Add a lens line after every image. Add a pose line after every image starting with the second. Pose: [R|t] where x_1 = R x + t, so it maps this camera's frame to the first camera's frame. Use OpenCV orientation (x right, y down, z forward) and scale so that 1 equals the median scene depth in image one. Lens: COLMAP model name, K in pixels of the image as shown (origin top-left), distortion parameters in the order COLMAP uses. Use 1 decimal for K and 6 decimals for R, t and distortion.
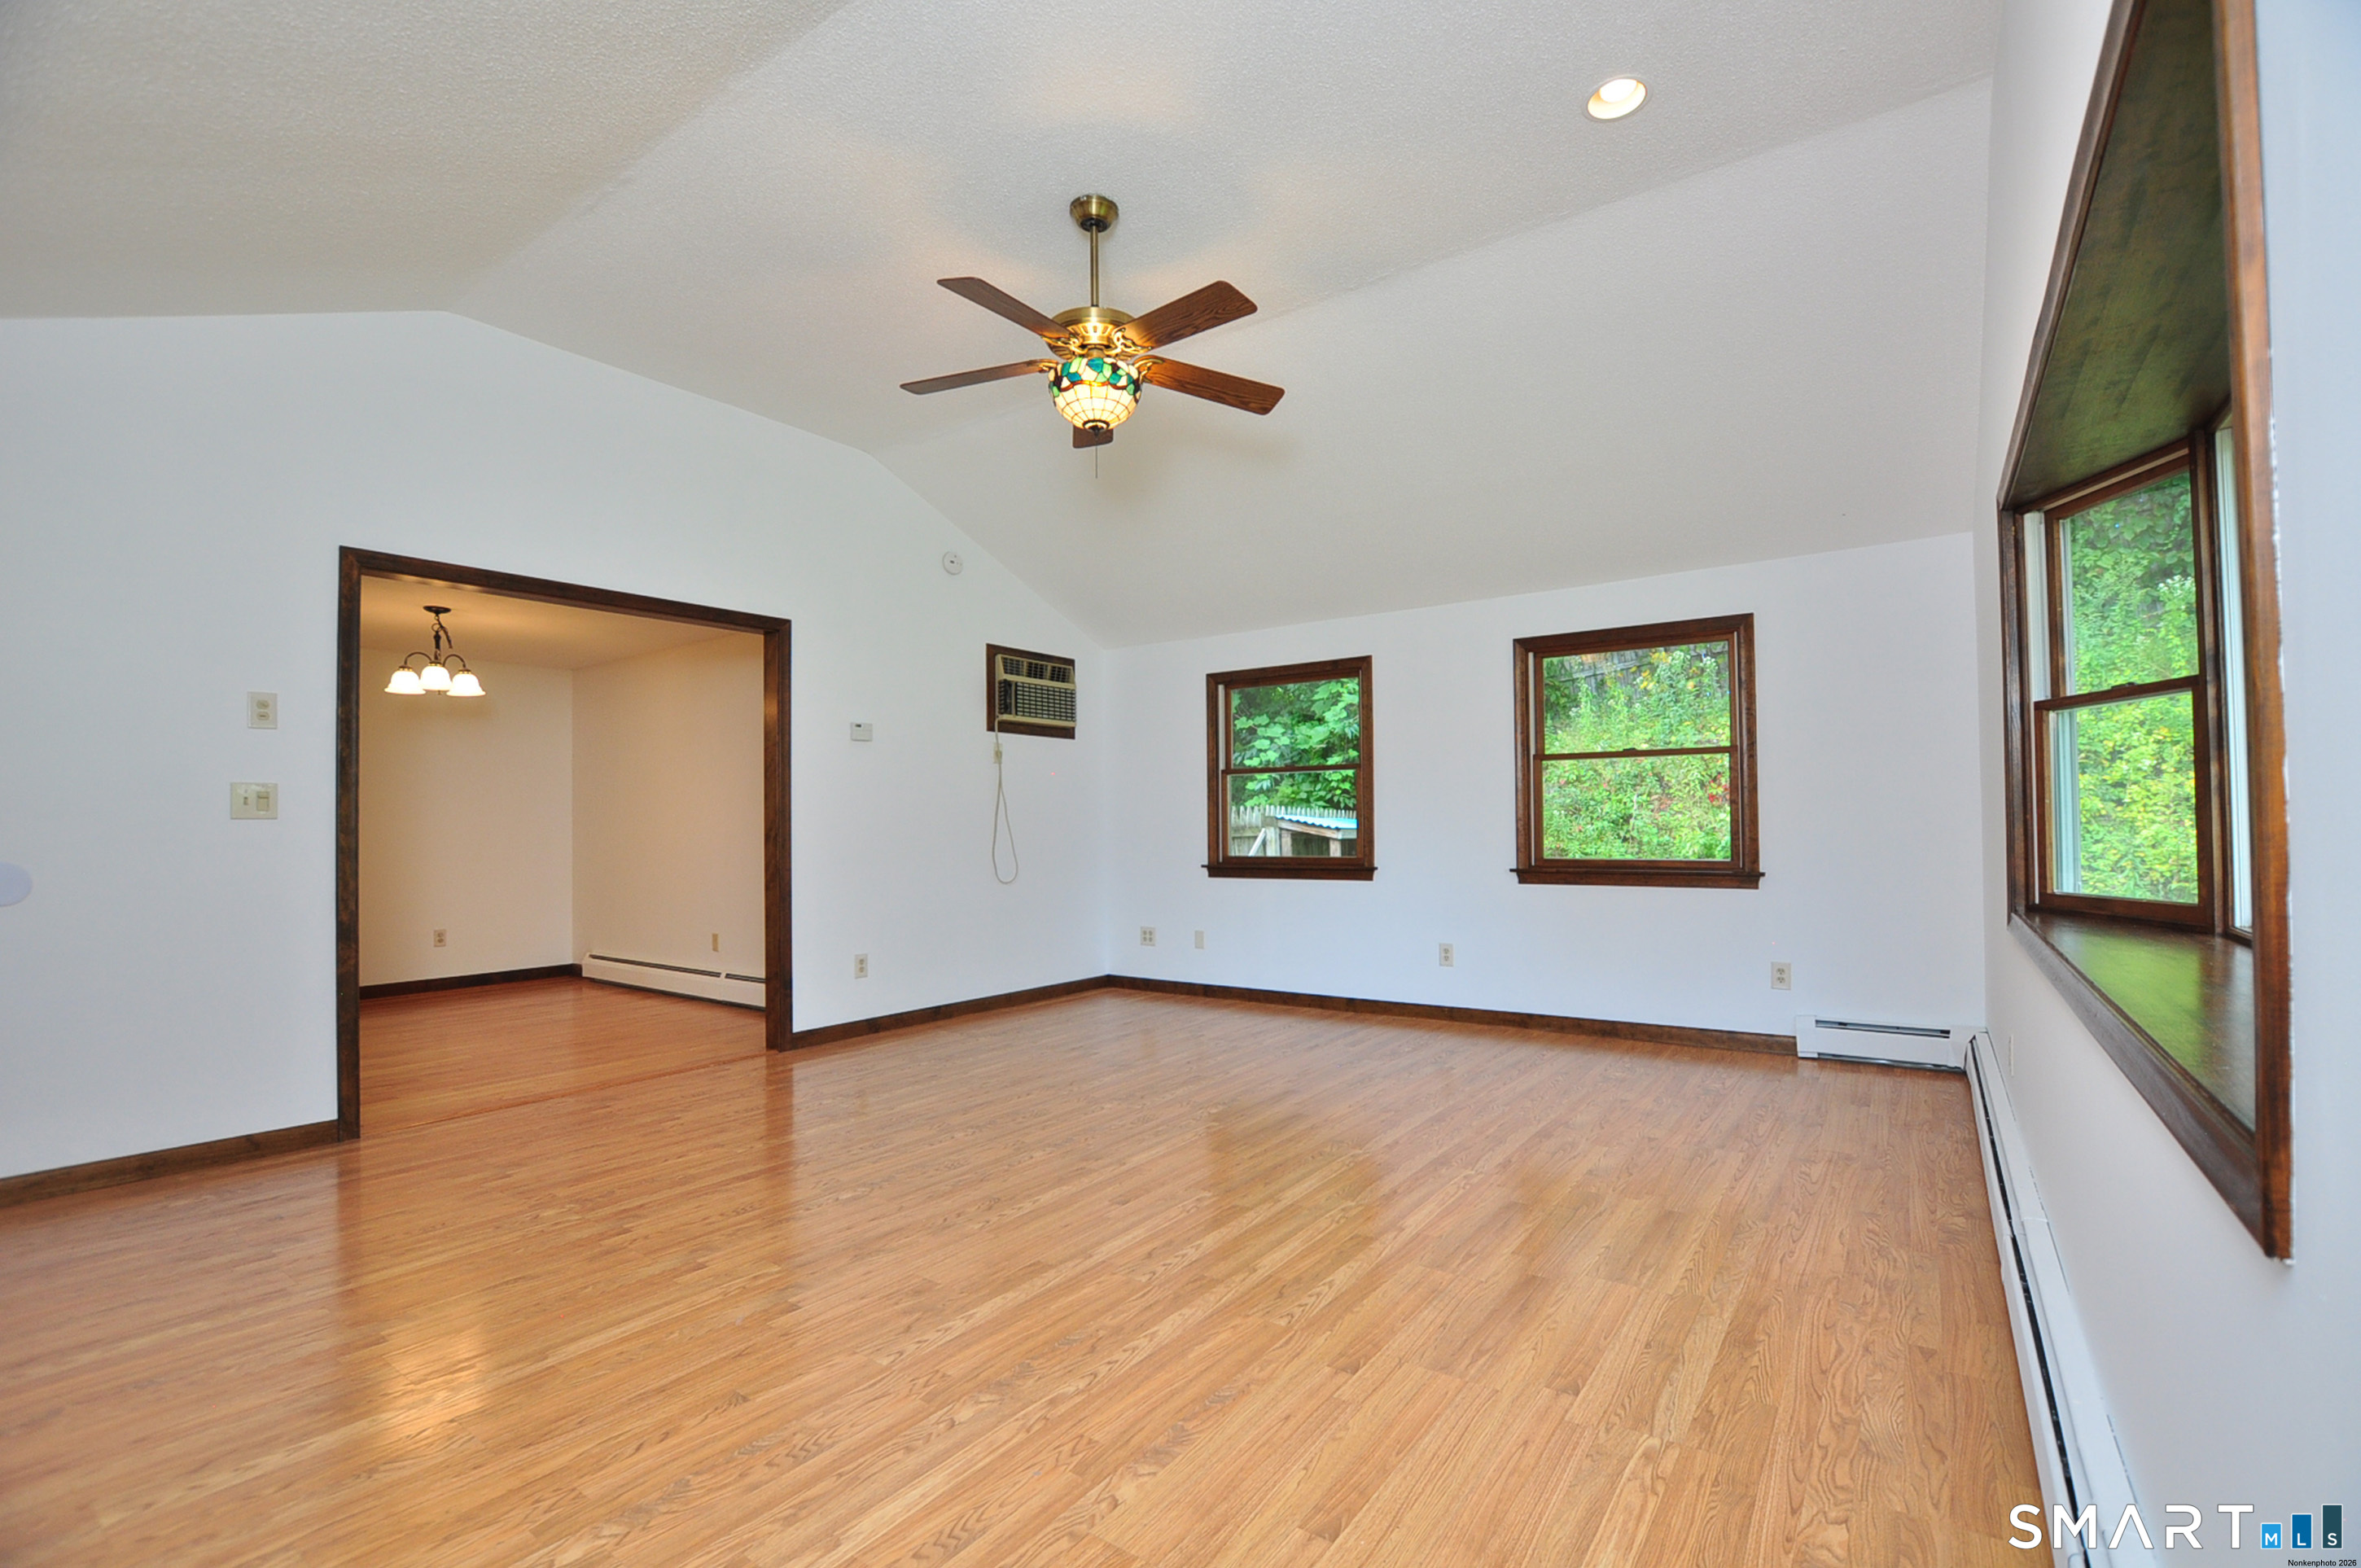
lens RADIAL K [[1039.8, 0, 1186.2], [0, 1039.8, 801.8], [0, 0, 1]] dist [-0.035949, 0.000267]
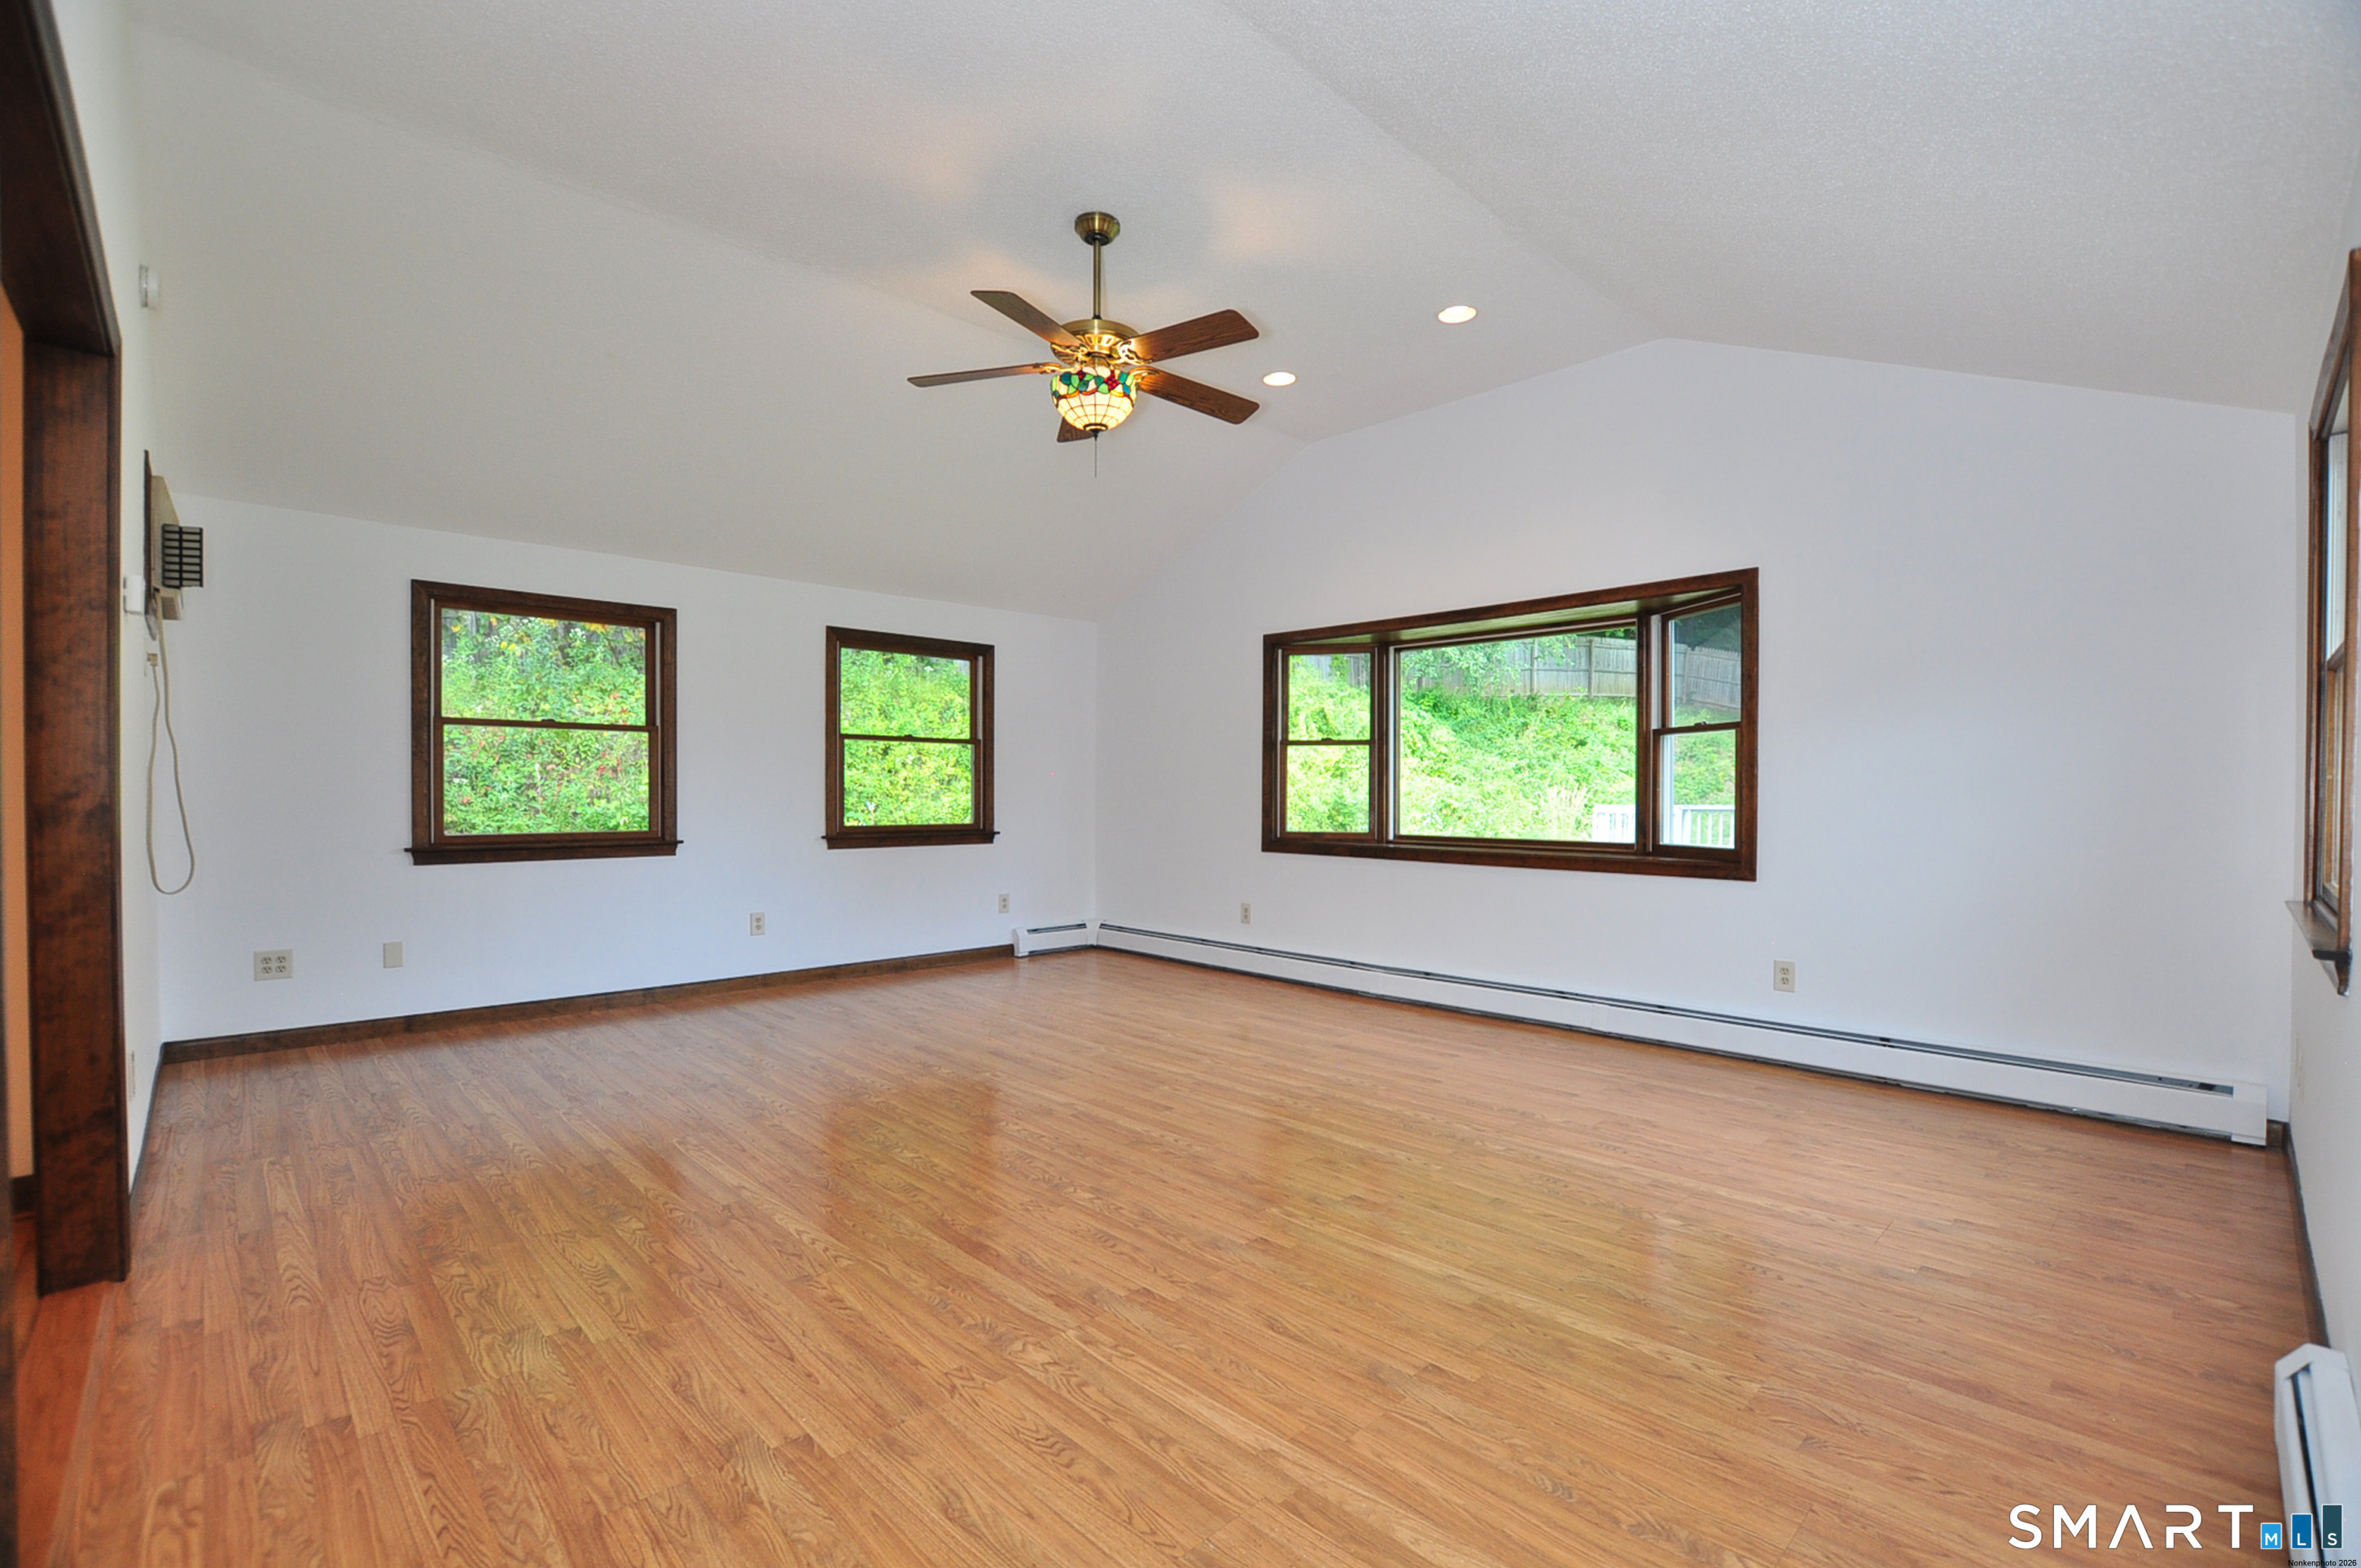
lens RADIAL K [[1039.8, 0, 1186.2], [0, 1039.8, 801.8], [0, 0, 1]] dist [-0.035949, 0.000267]
pose [[0.184360, 0.000193, 0.982859, -1.121989], [-0.029319, 0.999556, 0.005303, 0.017496], [-0.982421, -0.029794, 0.184284, 0.681131]]
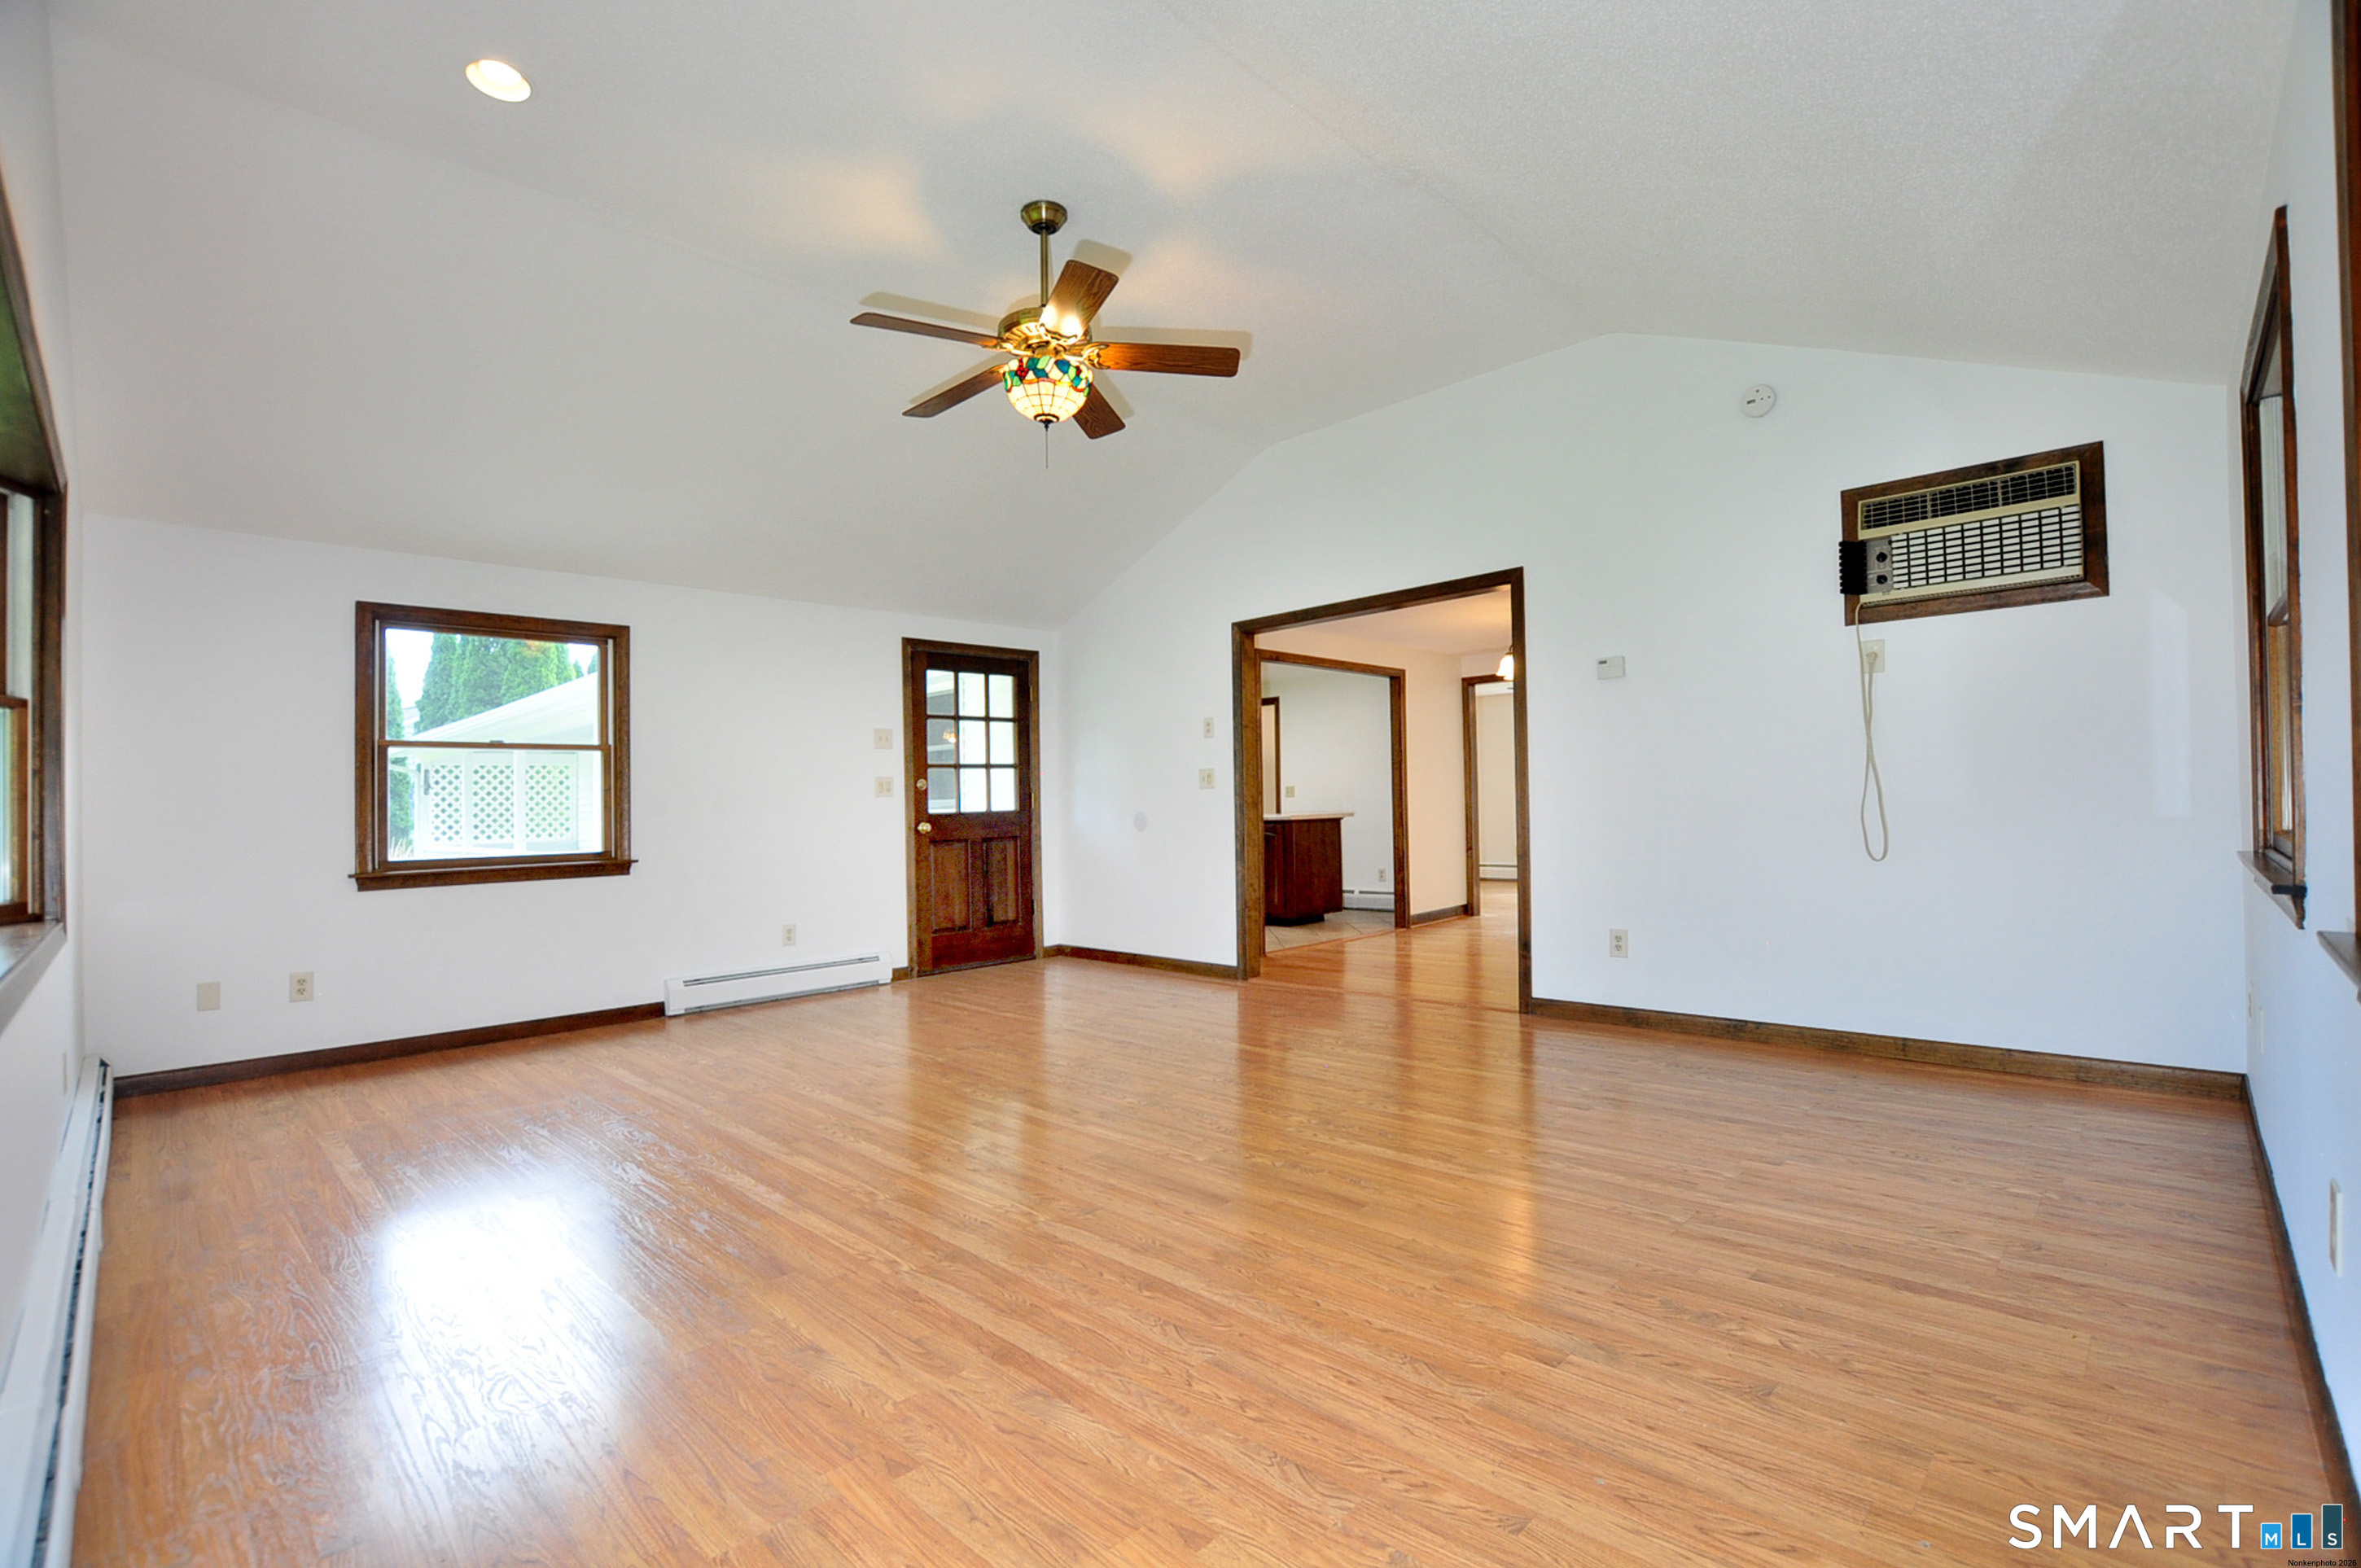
lens RADIAL K [[1036.1, 0, 1194.2], [0, 1036.1, 801.3], [0, 0, 1]] dist [-0.033101, 0.000343]
pose [[-0.137375, 0.010102, -0.990468, 0.922064], [0.051404, 0.998673, 0.003056, 0.035029], [0.989184, -0.050494, -0.137712, 1.259822]]
